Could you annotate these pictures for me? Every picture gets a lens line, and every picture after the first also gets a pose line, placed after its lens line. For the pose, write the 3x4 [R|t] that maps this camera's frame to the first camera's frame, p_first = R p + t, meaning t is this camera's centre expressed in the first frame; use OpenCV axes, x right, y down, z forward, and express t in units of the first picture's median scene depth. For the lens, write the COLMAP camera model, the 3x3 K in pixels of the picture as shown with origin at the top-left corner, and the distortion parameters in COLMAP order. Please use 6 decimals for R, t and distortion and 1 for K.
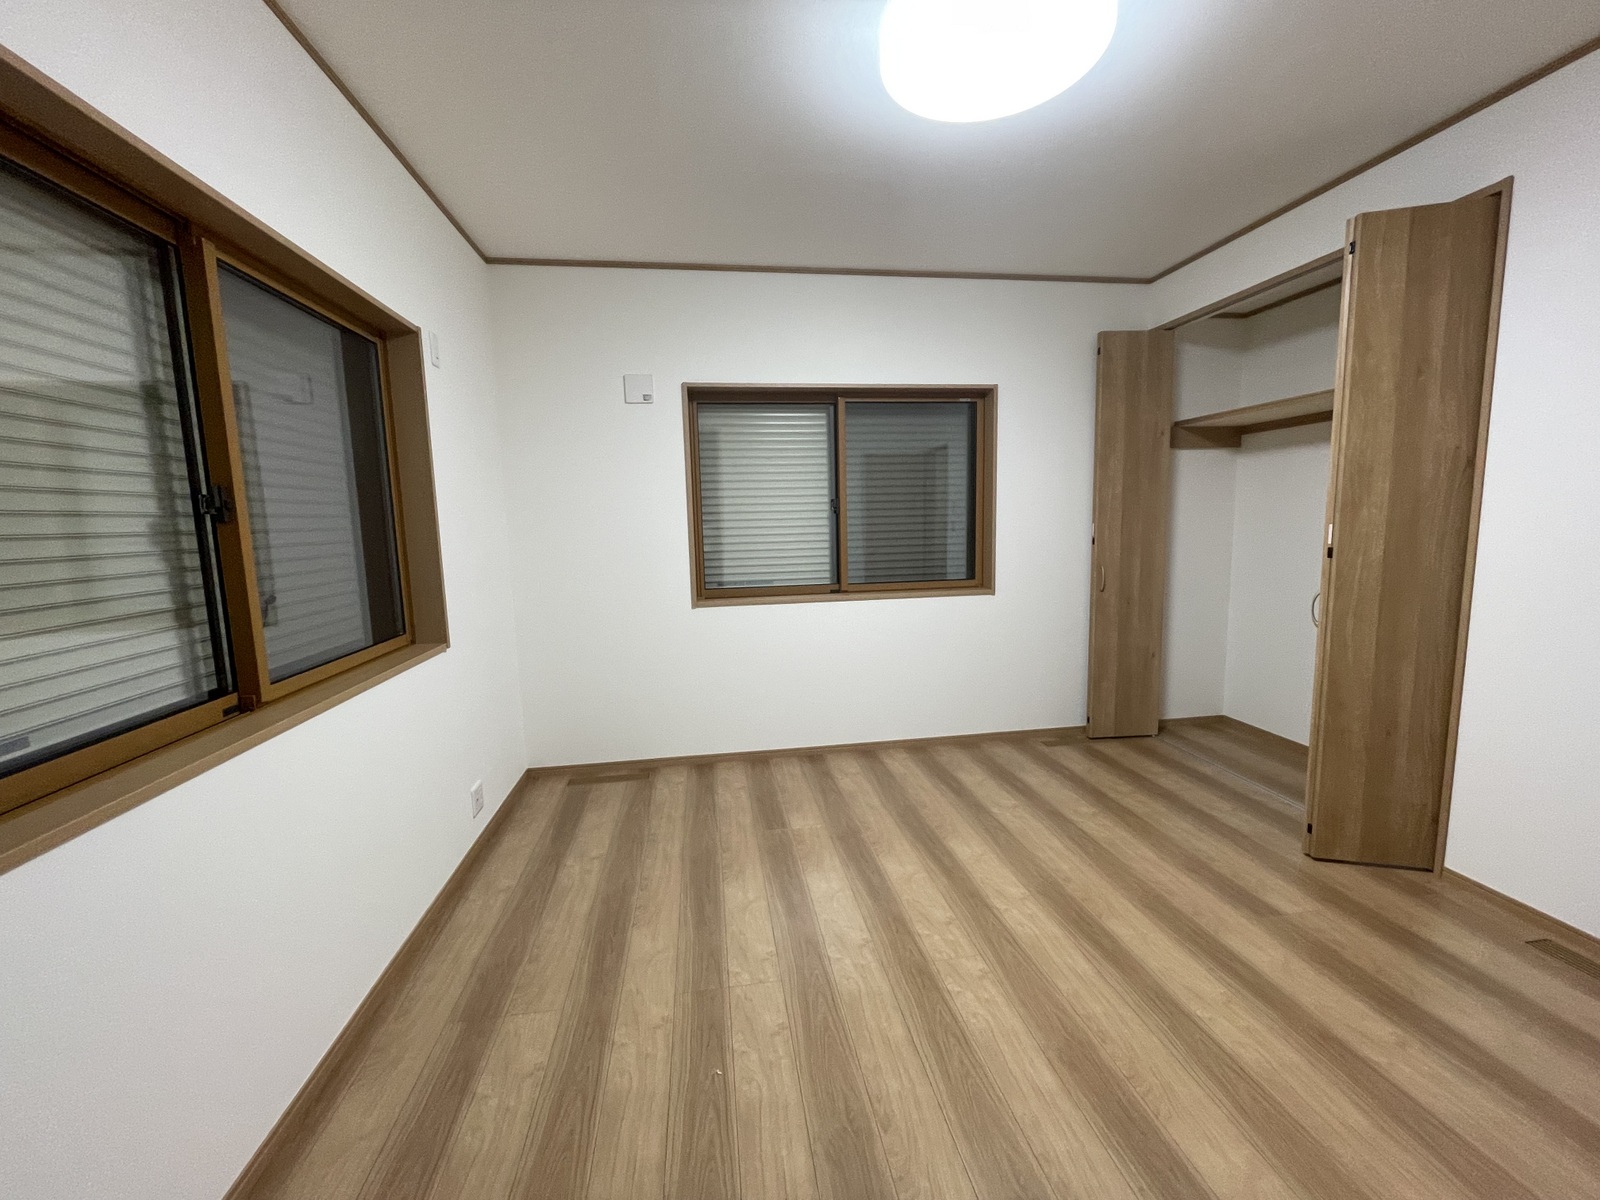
lens RADIAL K [[651.2, 0, 807.4], [0, 651.2, 601.1], [0, 0, 1]] dist [0.006017, -0.000614]
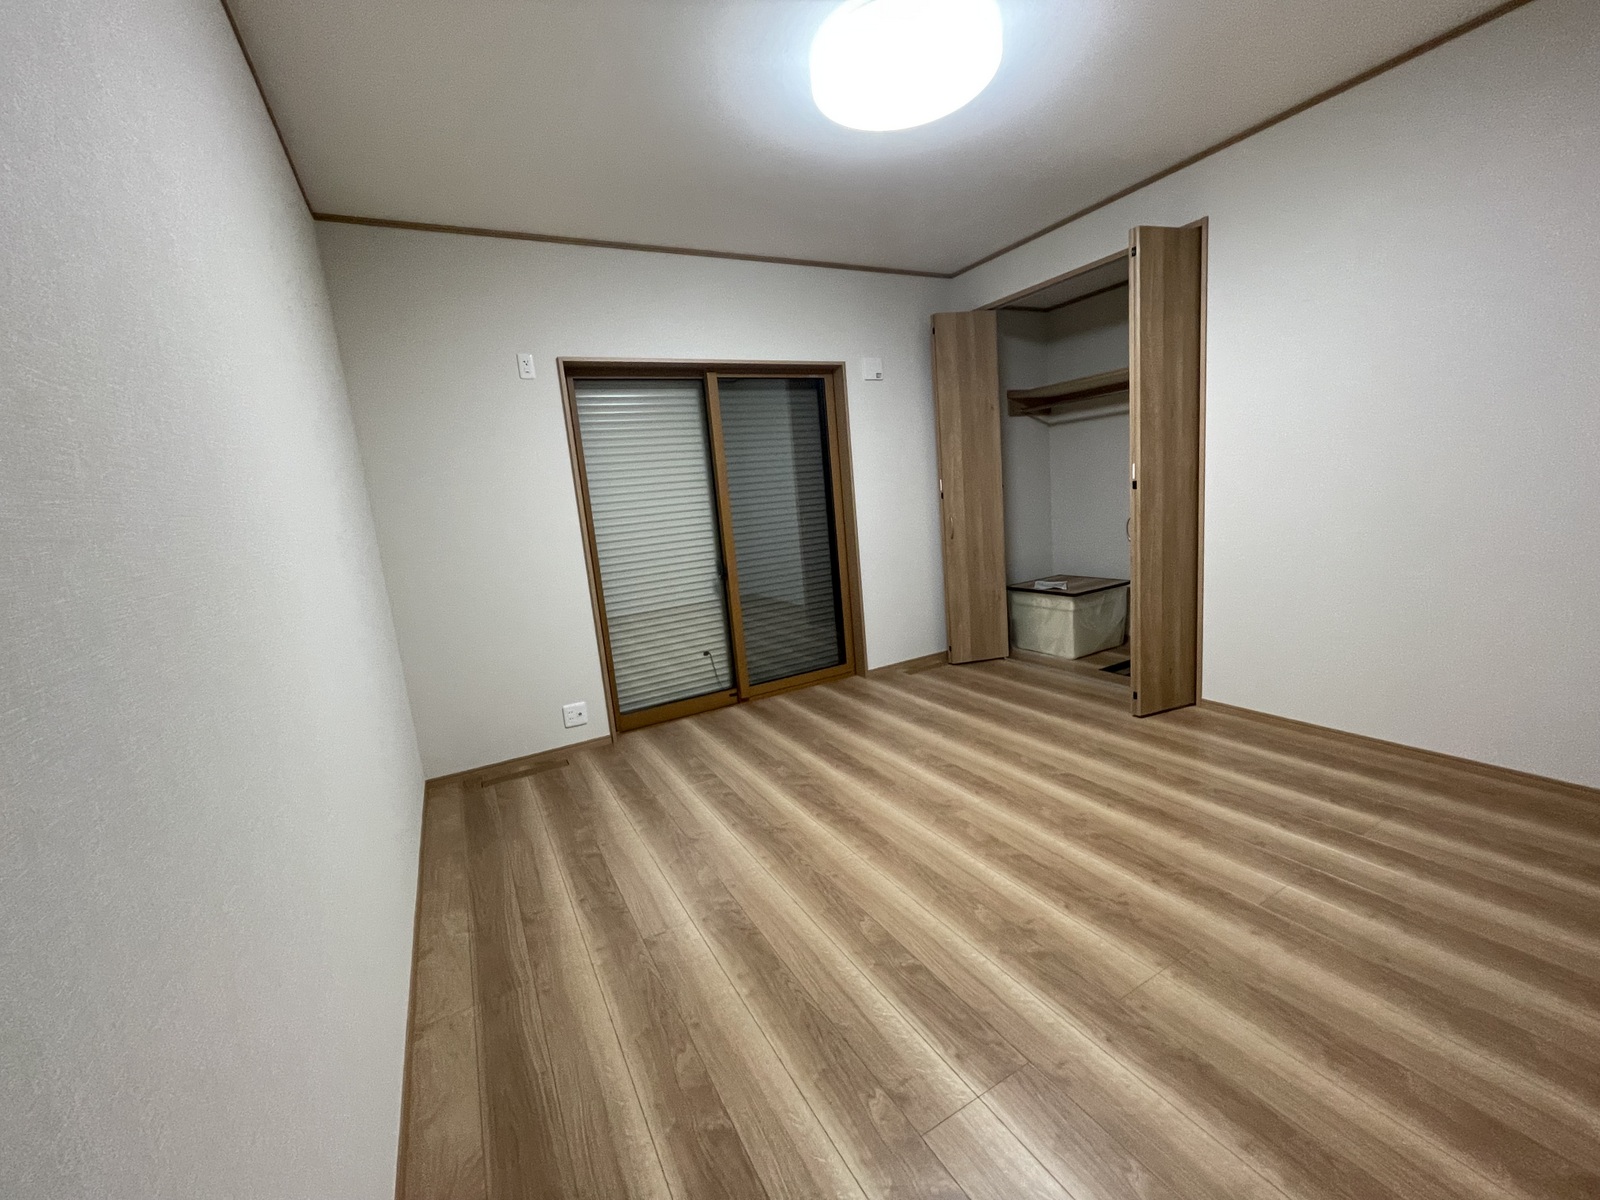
lens RADIAL K [[651.2, 0, 798.7], [0, 651.2, 607.0], [0, 0, 1]] dist [0.006017, -0.000614]
pose [[0.939031, -0.118512, 0.322763, -0.225867], [0.106822, 0.992824, 0.053761, 0.021173], [-0.326818, -0.016005, 0.944952, -0.053000]]
